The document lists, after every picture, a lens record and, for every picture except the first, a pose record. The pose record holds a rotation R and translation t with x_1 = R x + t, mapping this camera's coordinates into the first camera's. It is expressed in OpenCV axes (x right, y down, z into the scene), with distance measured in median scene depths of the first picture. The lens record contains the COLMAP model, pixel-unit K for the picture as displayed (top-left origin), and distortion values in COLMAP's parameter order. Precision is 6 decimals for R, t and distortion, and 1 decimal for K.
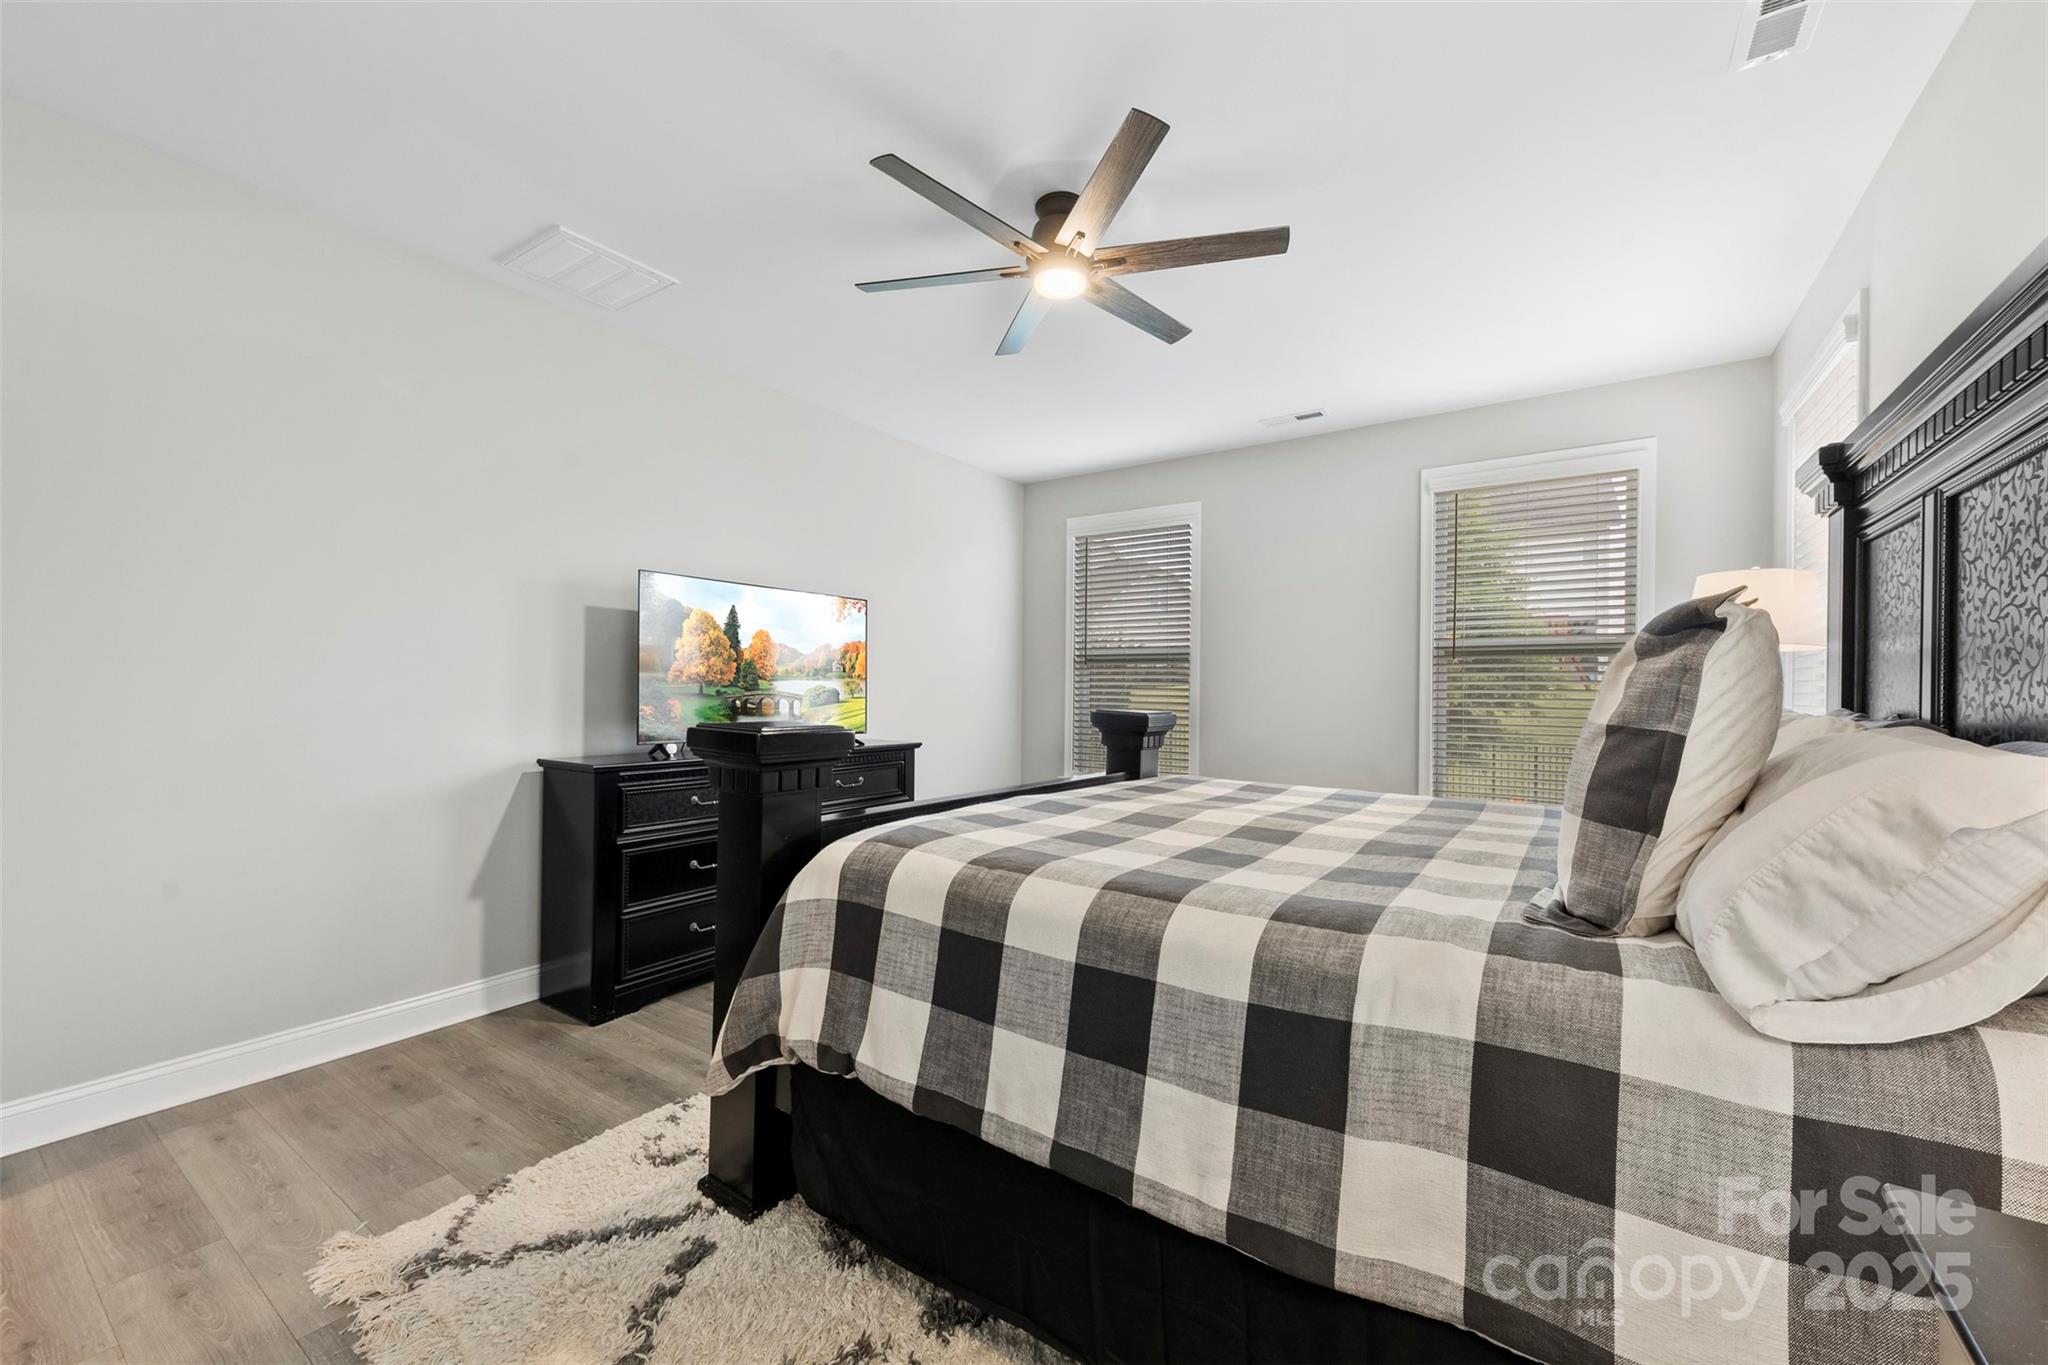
lens RADIAL K [[790.7, 0, 1028.8], [0, 790.7, 680.5], [0, 0, 1]] dist [0.008029, -0.003252]
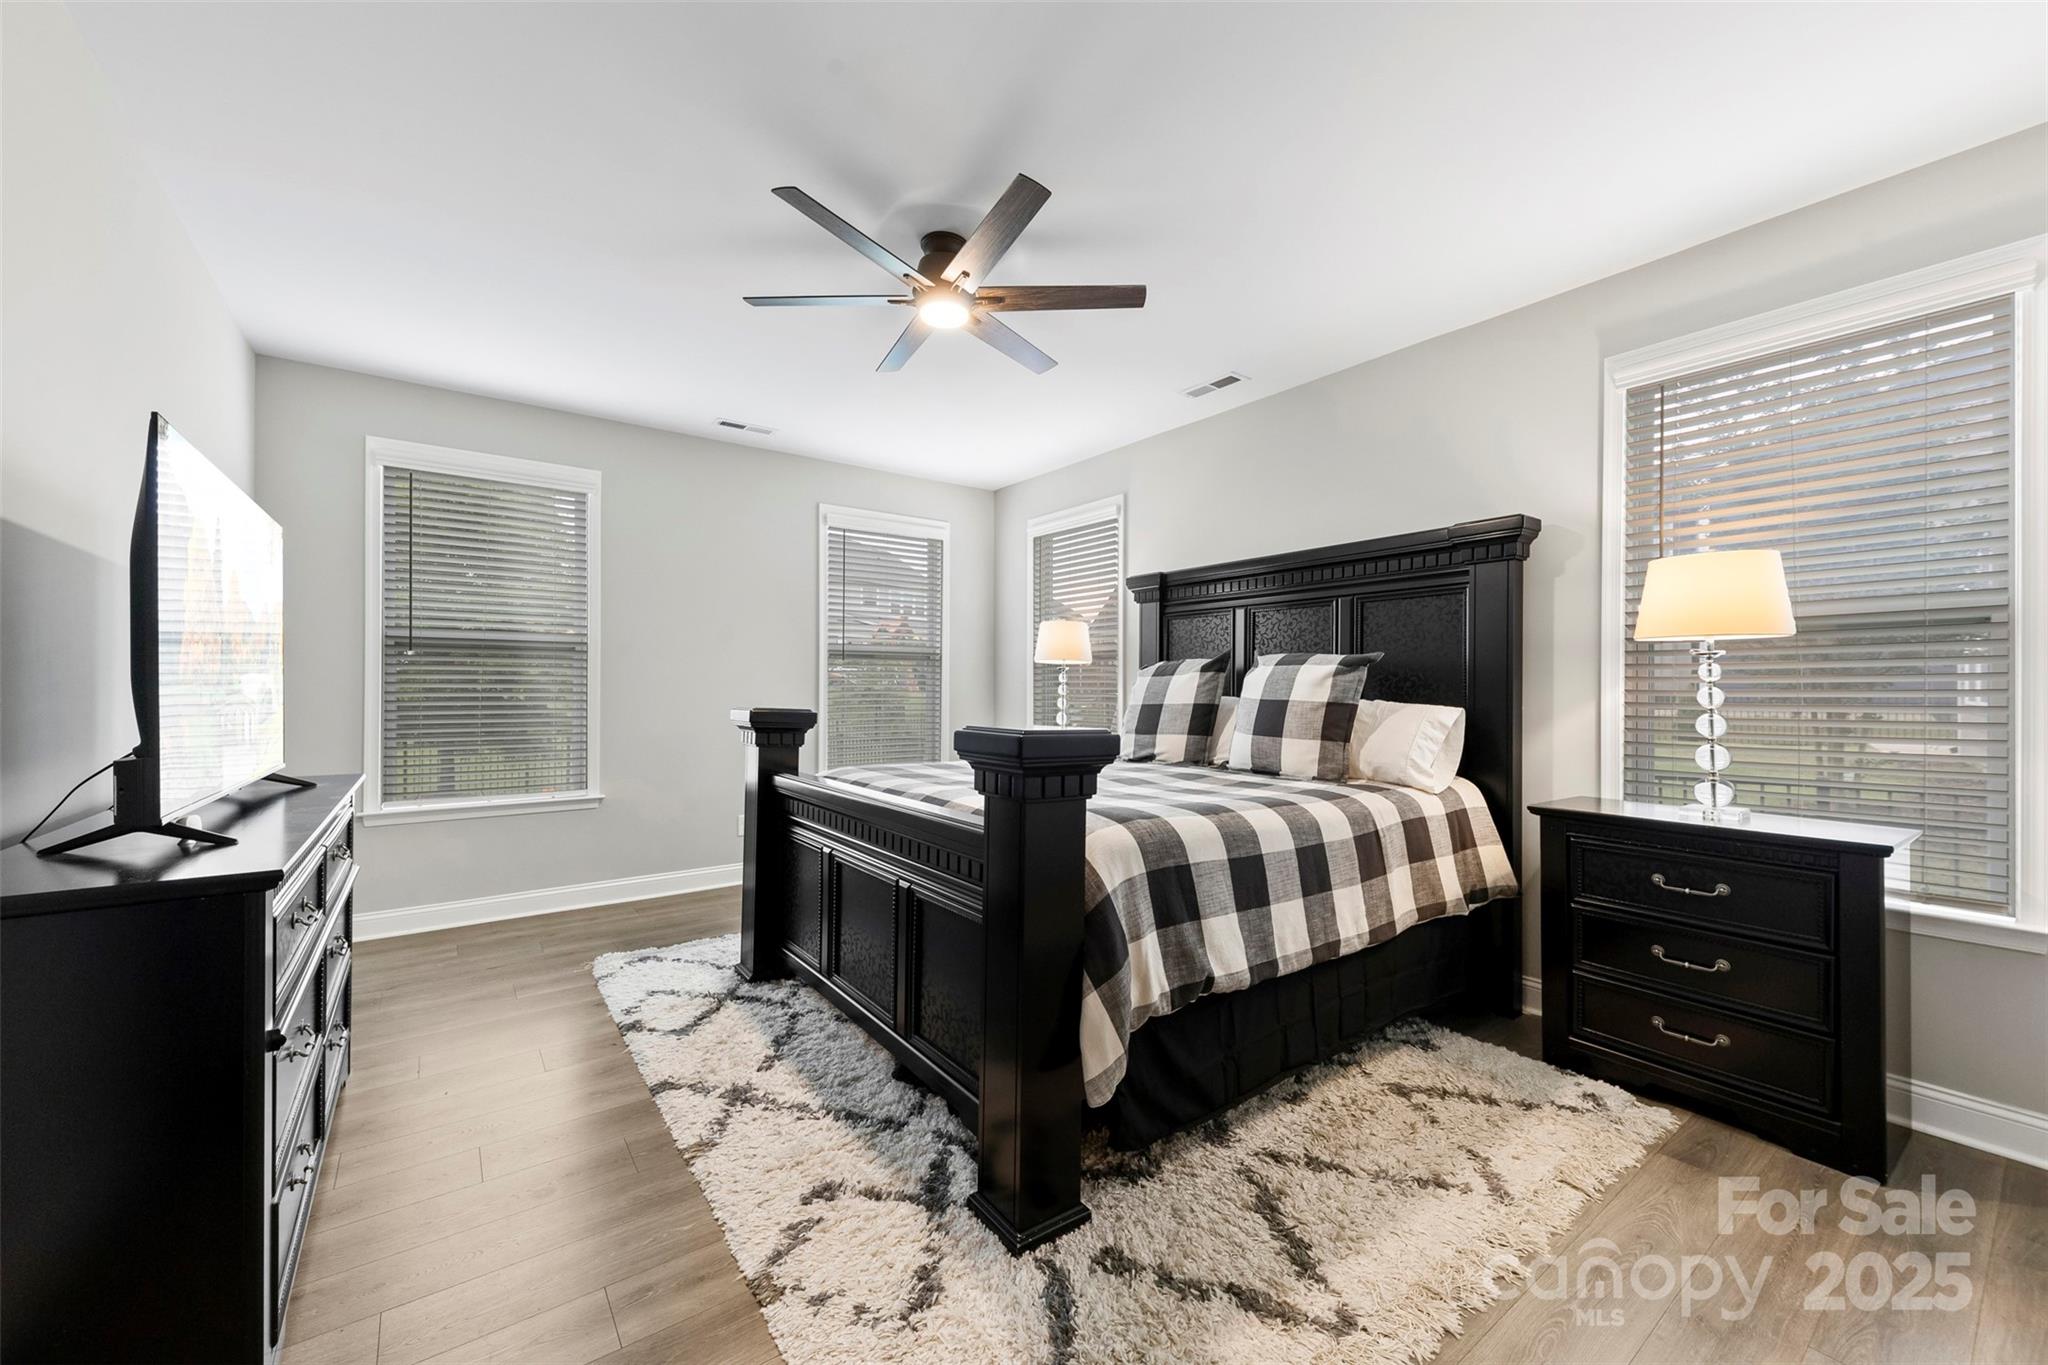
lens RADIAL K [[790.7, 0, 1027.0], [0, 790.7, 693.0], [0, 0, 1]] dist [0.008029, -0.003252]
pose [[0.315597, -0.009845, 0.948842, -1.246724], [-0.012398, 0.999818, 0.014498, -0.000334], [-0.948812, -0.016339, 0.315418, 0.721681]]
